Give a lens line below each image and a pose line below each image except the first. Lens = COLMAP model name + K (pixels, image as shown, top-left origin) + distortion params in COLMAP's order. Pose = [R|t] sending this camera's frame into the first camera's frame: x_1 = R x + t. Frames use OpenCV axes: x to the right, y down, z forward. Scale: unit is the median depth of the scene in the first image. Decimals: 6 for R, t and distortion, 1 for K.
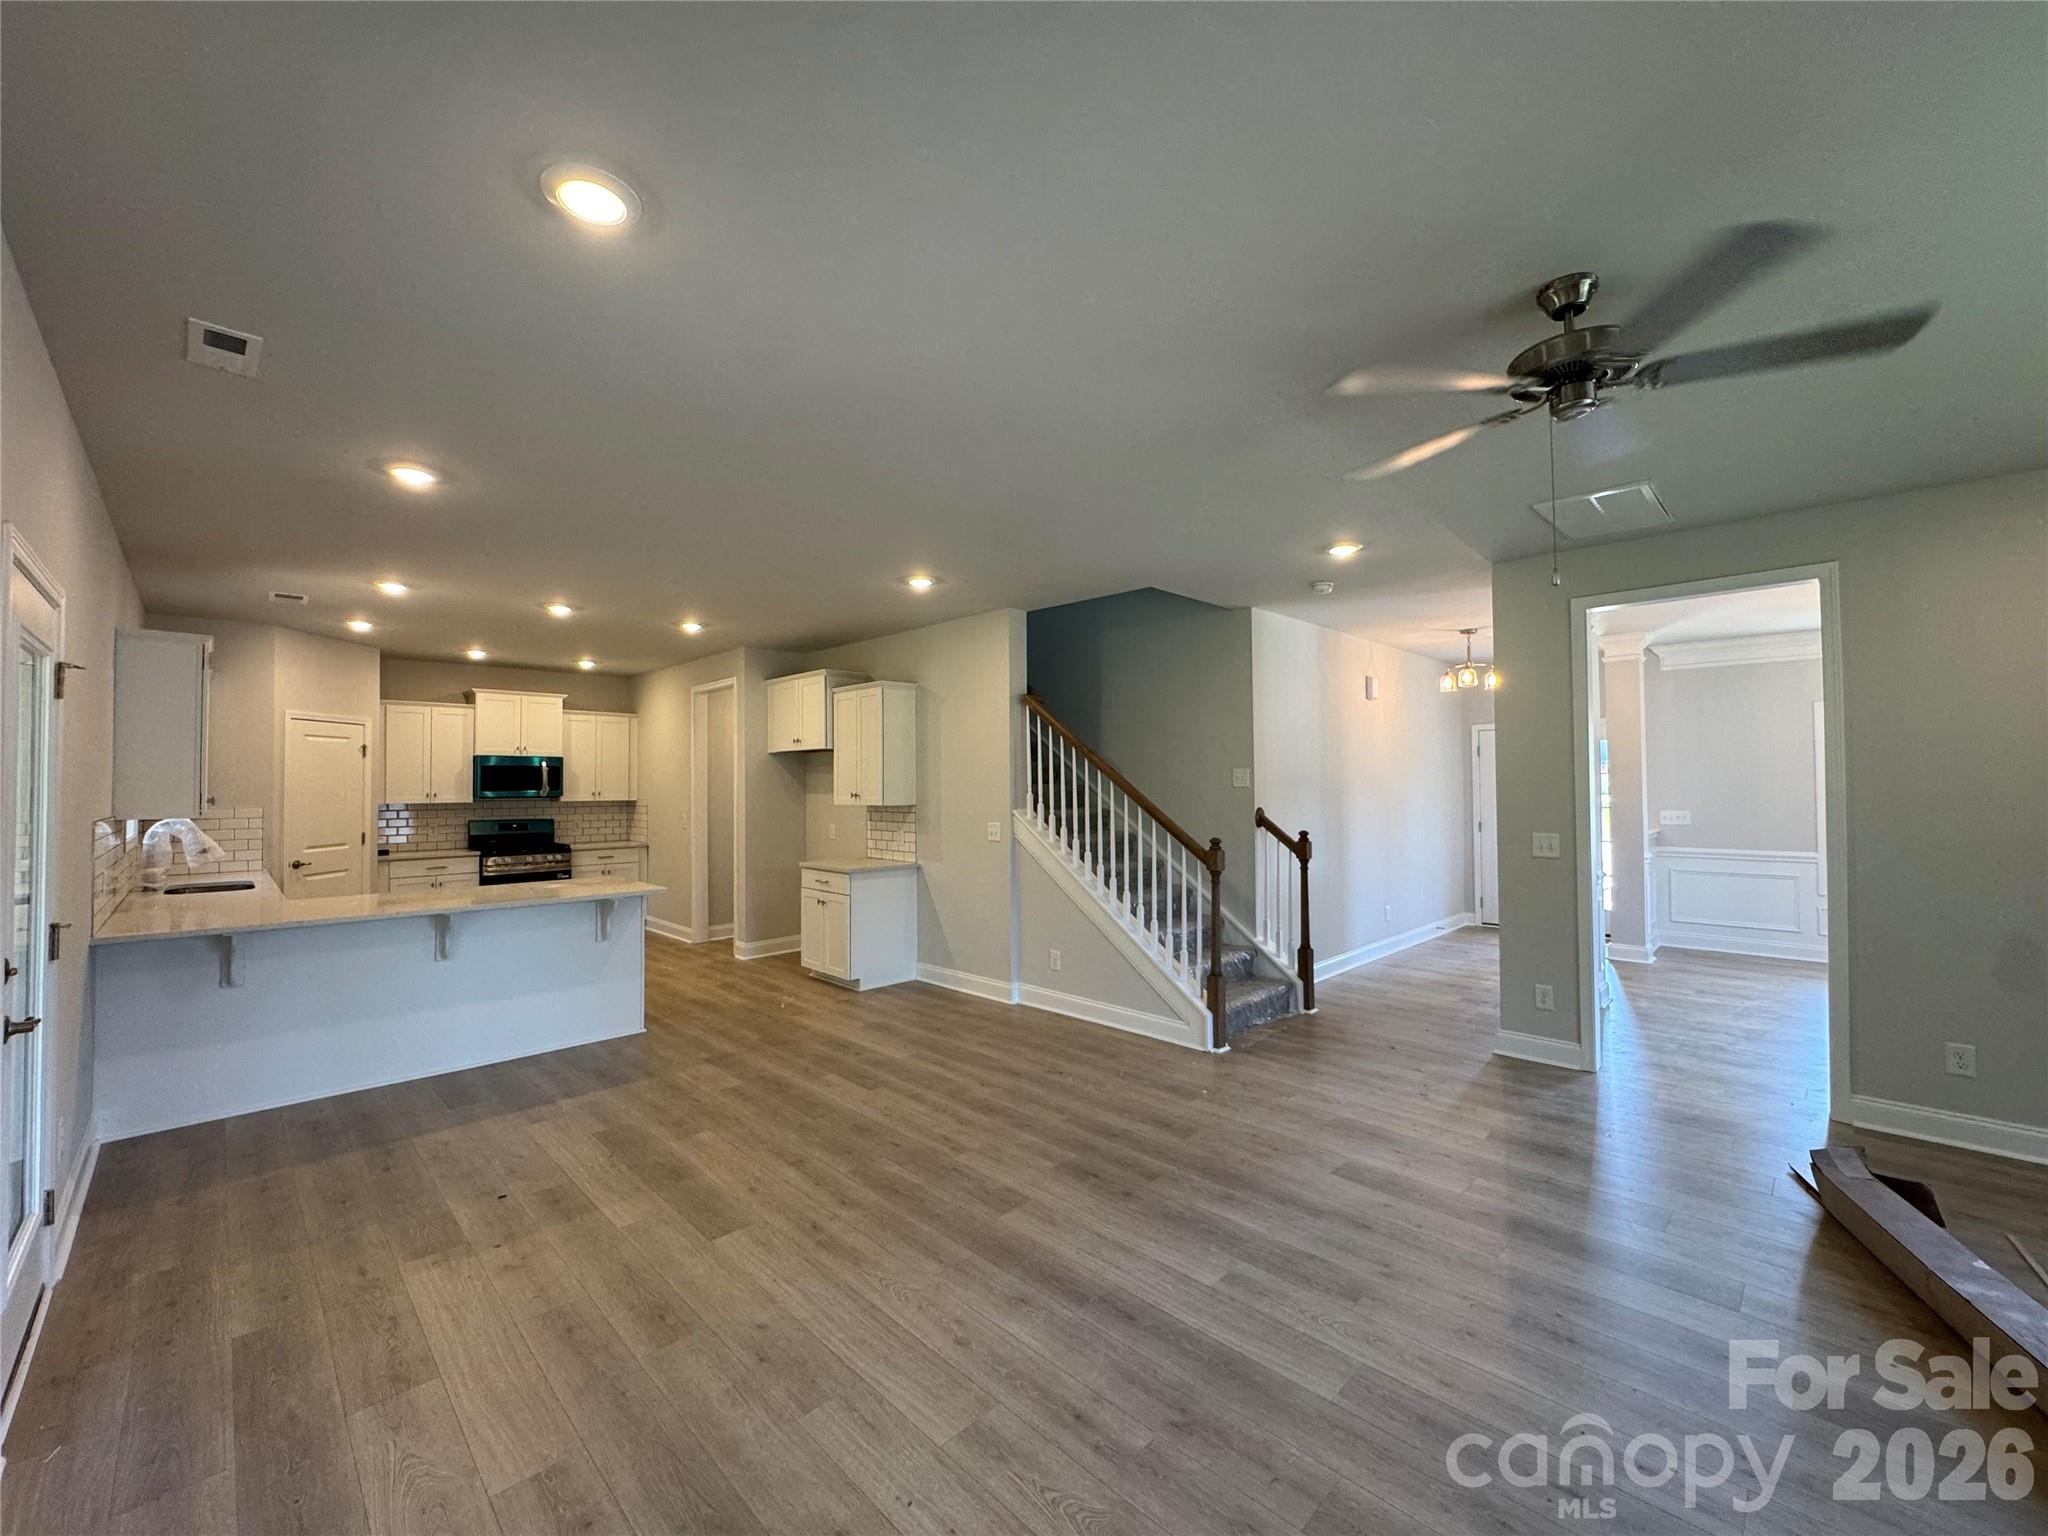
lens RADIAL K [[819.7, 0, 1023.9], [0, 819.7, 762.3], [0, 0, 1]] dist [-0.002493, 0.000495]
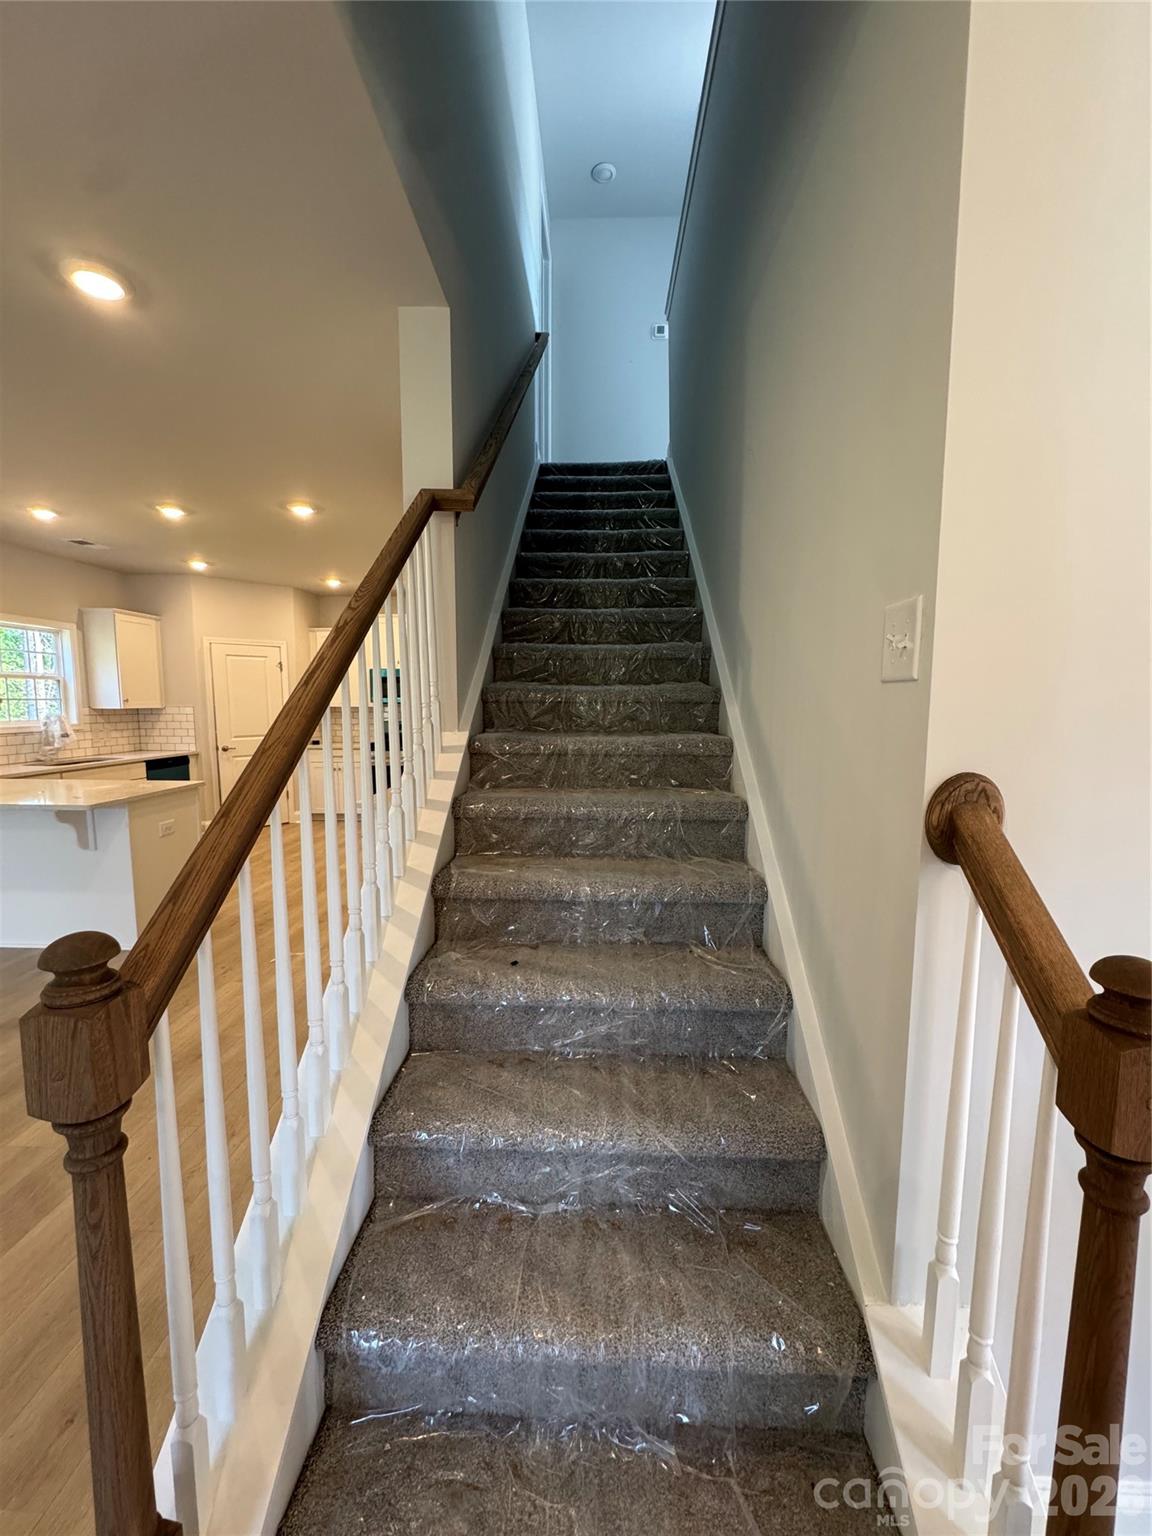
lens RADIAL K [[614.8, 0, 572.8], [0, 614.8, 764.6], [0, 0, 1]] dist [-0.002493, 0.000495]
pose [[0.672305, 0.082754, -0.735634, 0.278938], [0.013937, 0.992141, 0.124346, 0.027714], [0.740143, -0.093851, 0.665868, 0.688364]]
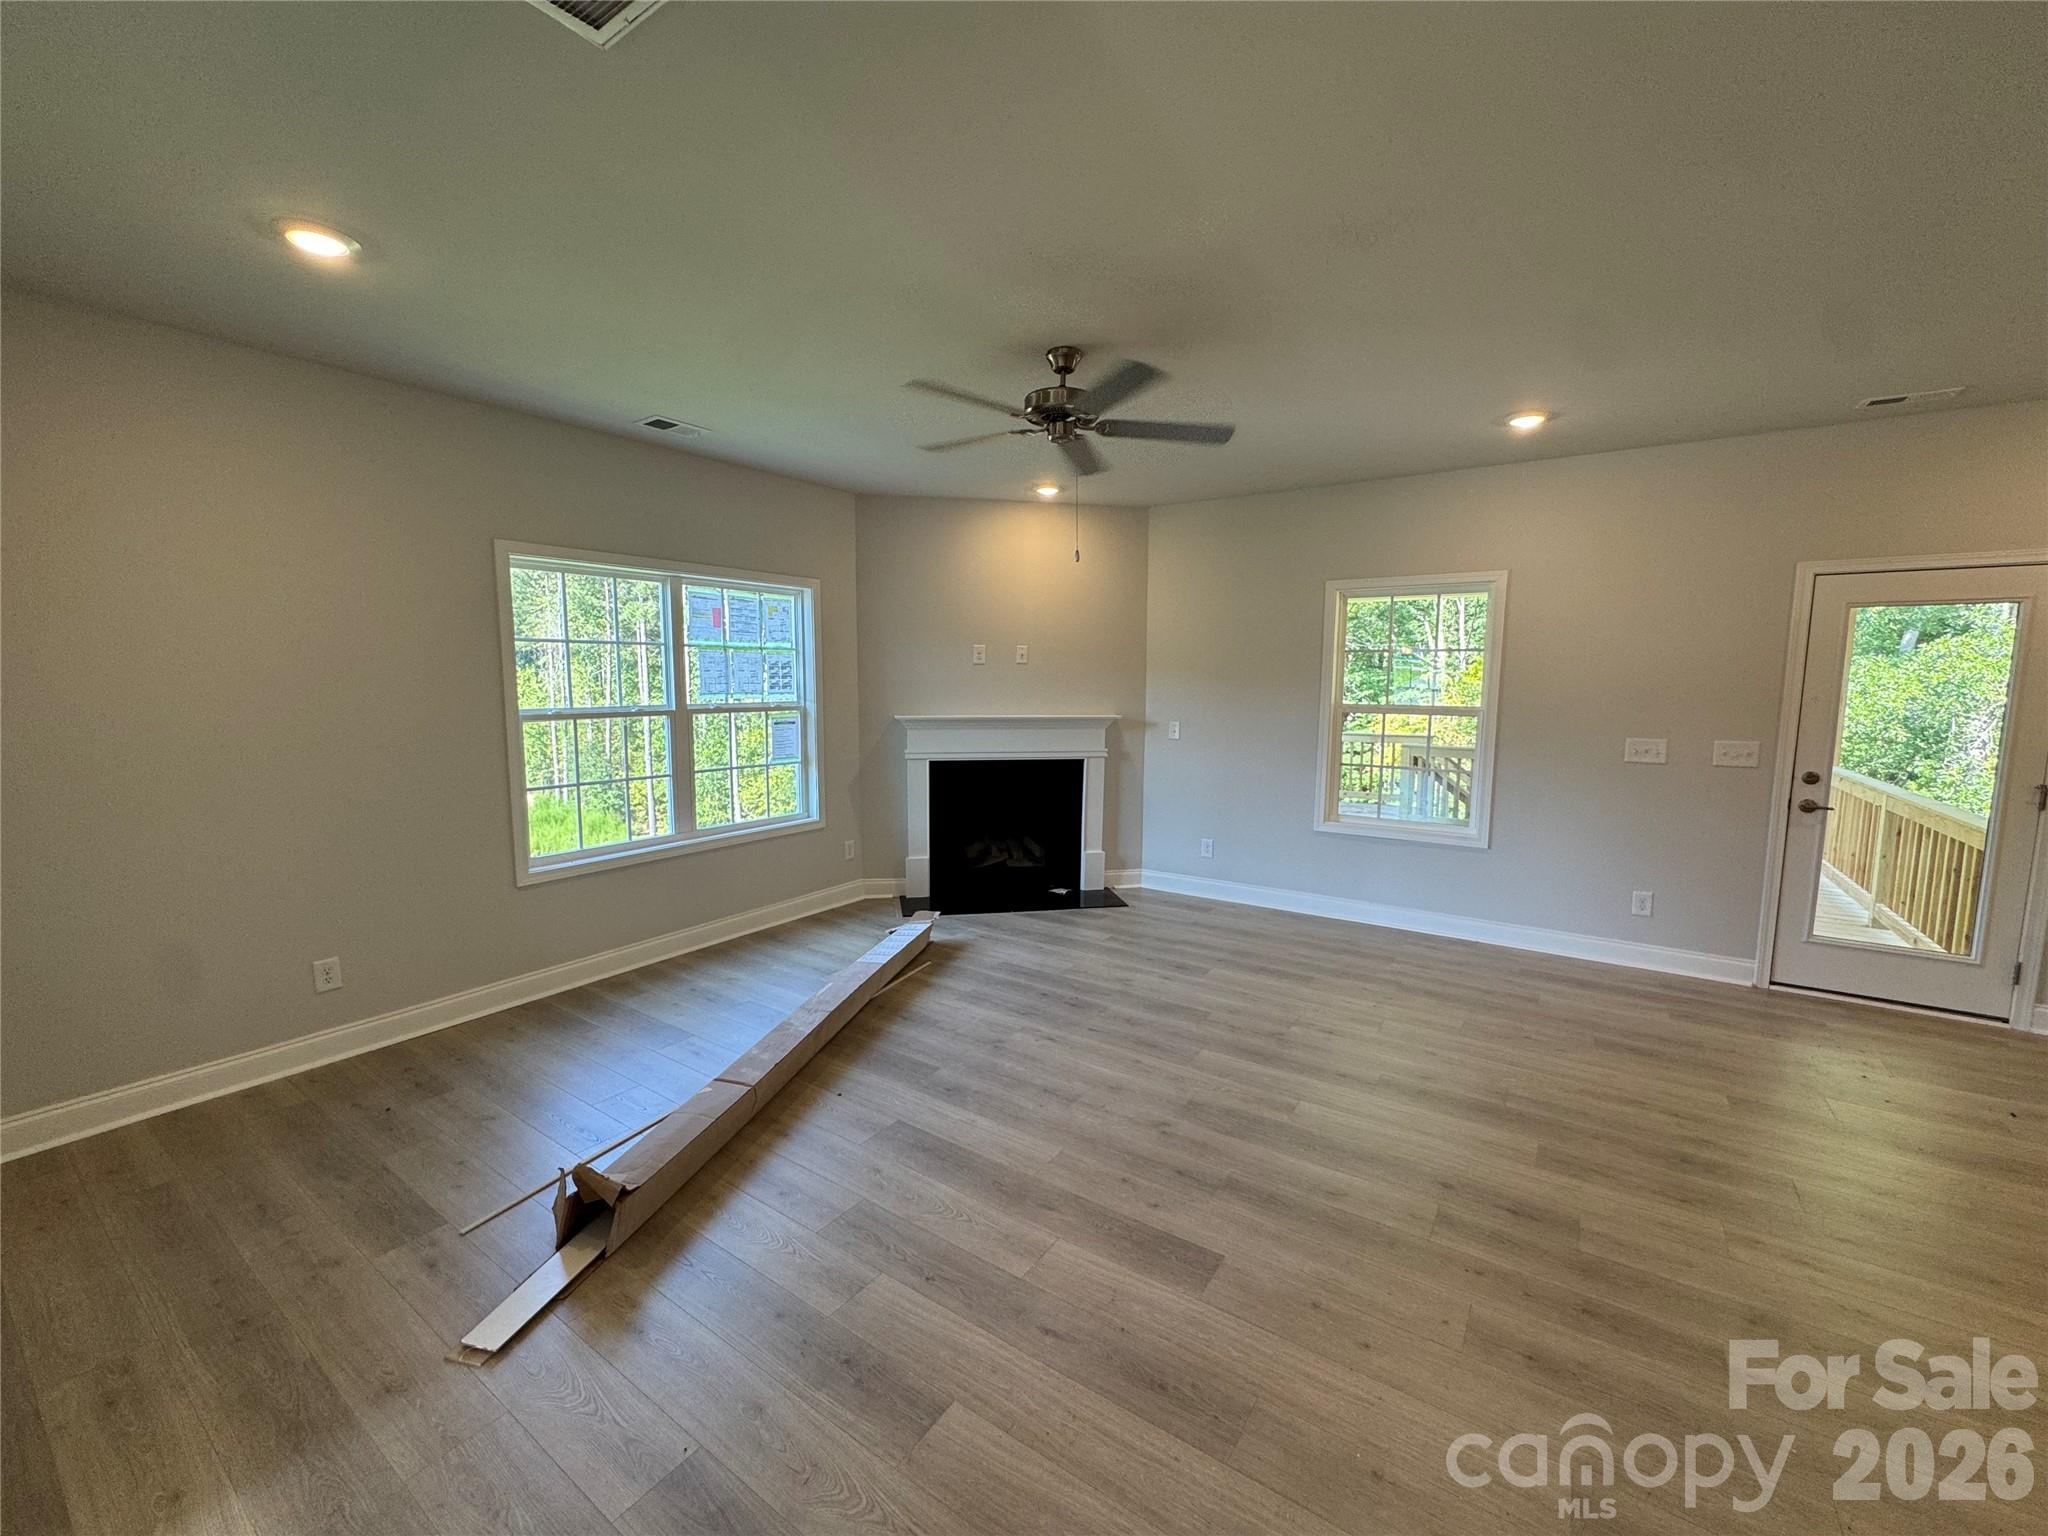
lens RADIAL K [[819.7, 0, 1022.0], [0, 819.7, 768.3], [0, 0, 1]] dist [-0.002493, 0.000495]
pose [[-0.982329, 0.021295, -0.185948, 0.309562], [0.005340, 0.996291, 0.085885, 0.012837], [0.187087, 0.083375, -0.978799, 0.752034]]
